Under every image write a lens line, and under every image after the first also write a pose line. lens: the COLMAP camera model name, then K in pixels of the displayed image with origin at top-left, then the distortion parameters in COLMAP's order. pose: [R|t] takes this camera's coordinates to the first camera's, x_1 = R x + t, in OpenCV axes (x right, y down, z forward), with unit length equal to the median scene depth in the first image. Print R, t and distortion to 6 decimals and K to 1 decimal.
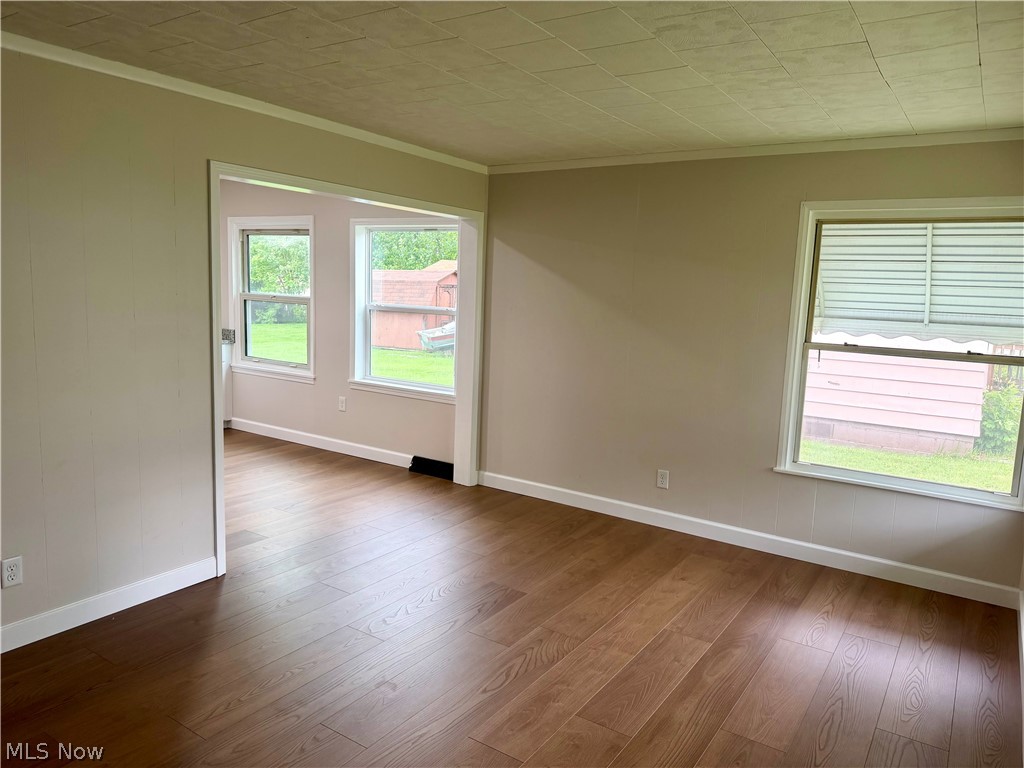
lens RADIAL K [[715.7, 0, 517.8], [0, 715.7, 379.3], [0, 0, 1]] dist [0.053680, -0.074197]
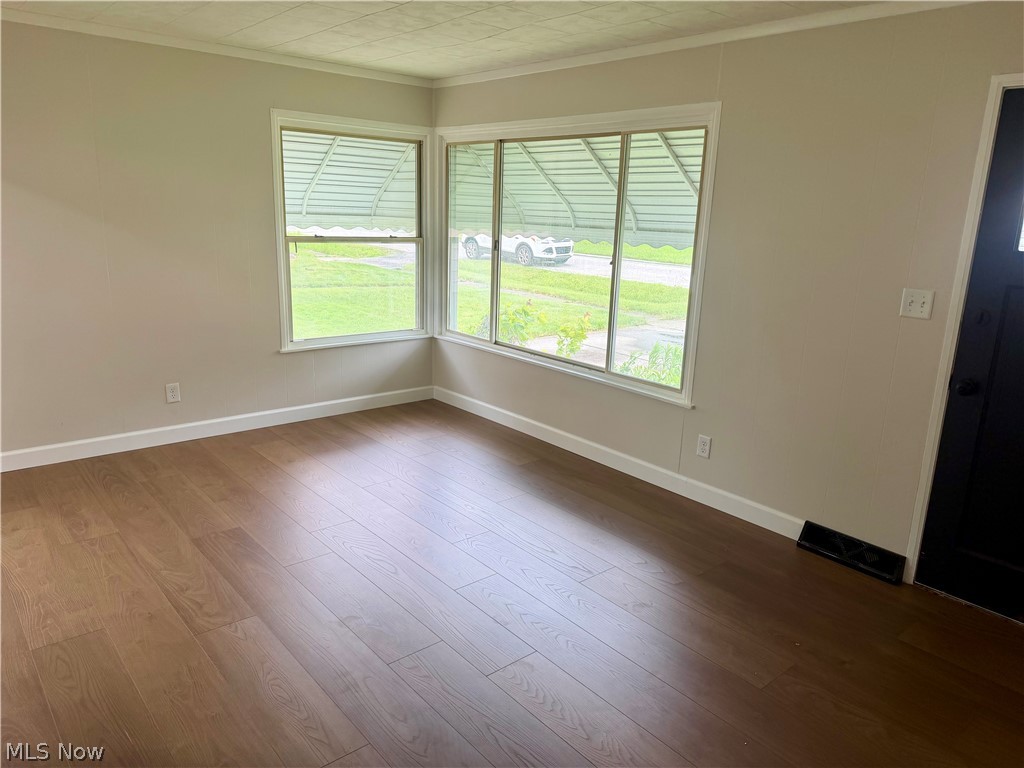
lens RADIAL K [[715.7, 0, 514.5], [0, 715.7, 383.1], [0, 0, 1]] dist [0.053680, -0.074197]
pose [[0.272885, -0.263242, 0.925331, -0.624526], [0.097644, 0.964447, 0.245574, -0.072707], [-0.957079, 0.023339, 0.288887, 0.322239]]
